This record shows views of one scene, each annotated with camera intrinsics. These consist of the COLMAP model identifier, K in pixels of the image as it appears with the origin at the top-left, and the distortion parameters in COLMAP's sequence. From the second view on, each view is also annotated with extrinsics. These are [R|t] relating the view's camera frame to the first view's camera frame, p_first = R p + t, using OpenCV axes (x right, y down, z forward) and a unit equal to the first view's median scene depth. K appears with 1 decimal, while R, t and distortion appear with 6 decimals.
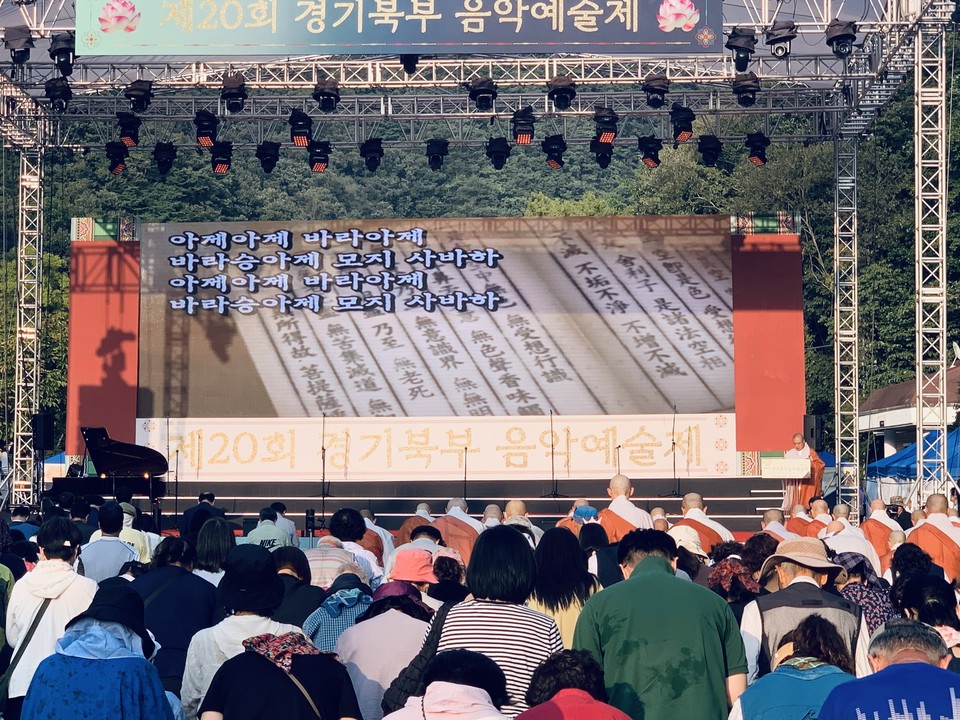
lens RADIAL K [[2249.5, 0, 477.4], [0, 2249.5, 321.1], [0, 0, 1]] dist [0.077542, 0.000000]
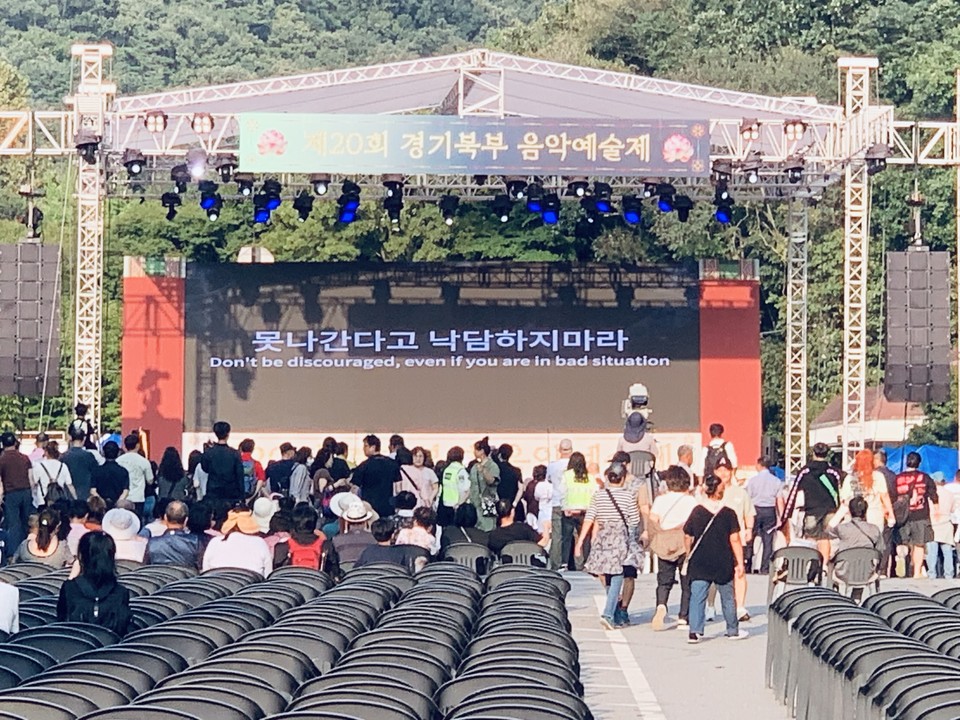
lens RADIAL K [[5244.3, 0, 480.3], [0, 5244.3, 360.5], [0, 0, 1]] dist [-0.174556, 0.000000]
pose [[0.995088, 0.009902, 0.098496, -0.292116], [-0.013359, 0.999315, 0.034503, -0.097328], [-0.098087, -0.035649, 0.994539, -1.844397]]
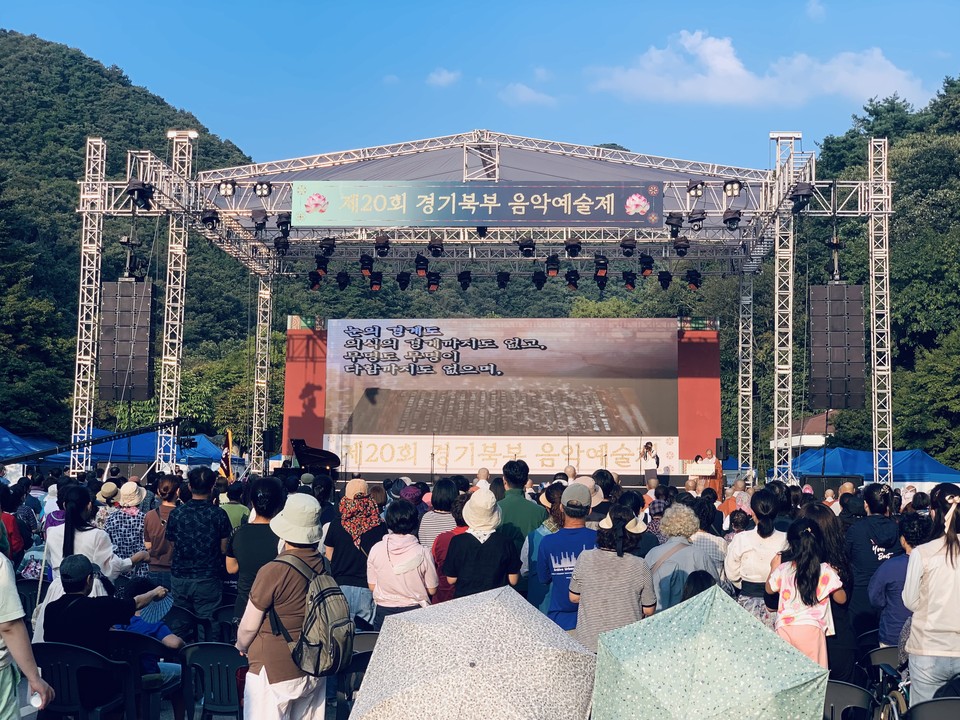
lens RADIAL K [[1451.4, 0, 483.0], [0, 1451.4, 333.7], [0, 0, 1]] dist [0.083110, 0.000000]
pose [[0.998812, 0.012520, -0.047093, 0.020728], [-0.013841, 0.999517, -0.027836, -0.003976], [0.046721, 0.028454, 0.998503, -0.097553]]
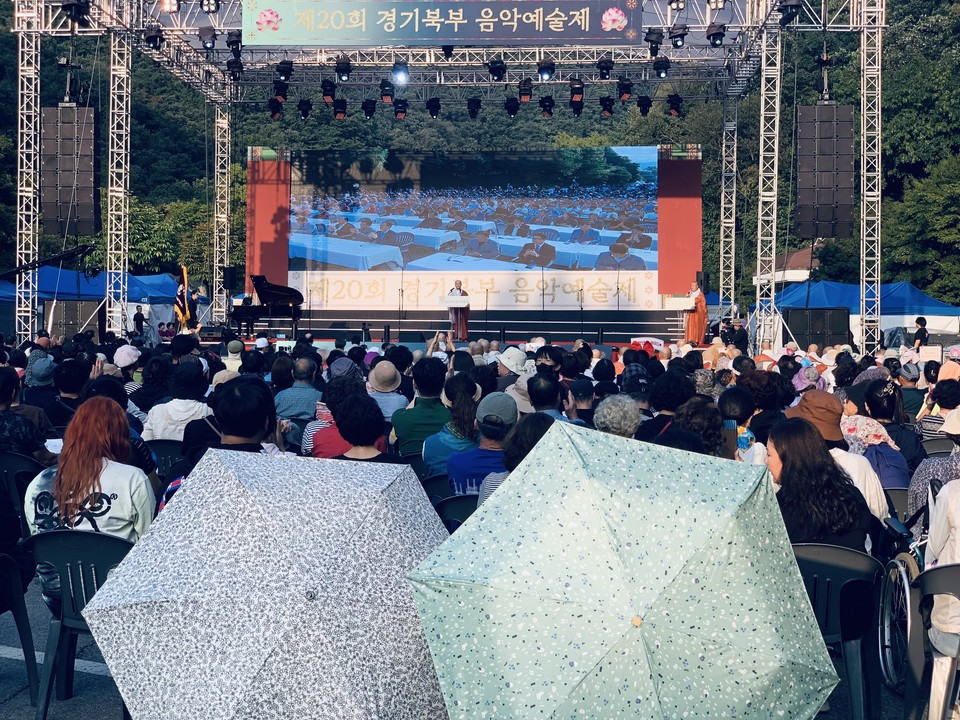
lens RADIAL K [[1451.4, 0, 481.4], [0, 1451.4, 327.5], [0, 0, 1]] dist [0.083110, 0.000000]
pose [[0.999310, 0.008890, -0.036055, 0.028540], [-0.006106, 0.997044, 0.076593, 0.002909], [0.036630, -0.076320, 0.996410, -0.047397]]
